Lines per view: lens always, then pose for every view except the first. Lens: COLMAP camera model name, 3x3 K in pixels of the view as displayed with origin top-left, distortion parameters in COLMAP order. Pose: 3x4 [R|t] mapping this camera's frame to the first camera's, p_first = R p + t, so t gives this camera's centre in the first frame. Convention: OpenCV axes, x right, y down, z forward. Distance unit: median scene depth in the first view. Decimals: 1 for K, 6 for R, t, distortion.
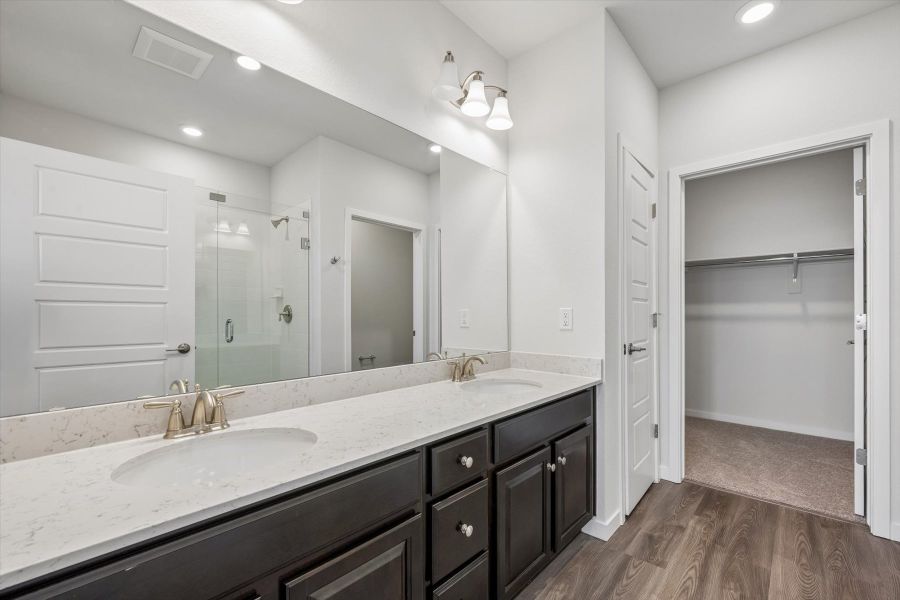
lens RADIAL K [[352.0, 0, 448.6], [0, 352.0, 314.5], [0, 0, 1]] dist [-0.013828, -0.000132]
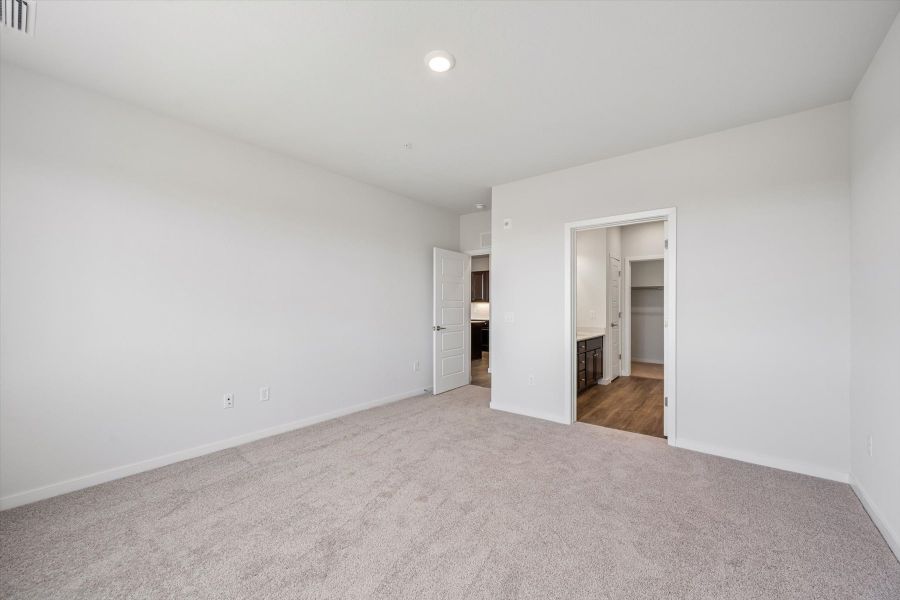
lens RADIAL K [[374.8, 0, 446.7], [0, 374.8, 302.9], [0, 0, 1]] dist [0.000352, 0.000239]
pose [[0.991078, 0.010397, 0.132879, -0.608989], [-0.009364, 0.999921, -0.008400, -0.022564], [-0.132956, 0.007081, 0.991097, -0.918258]]
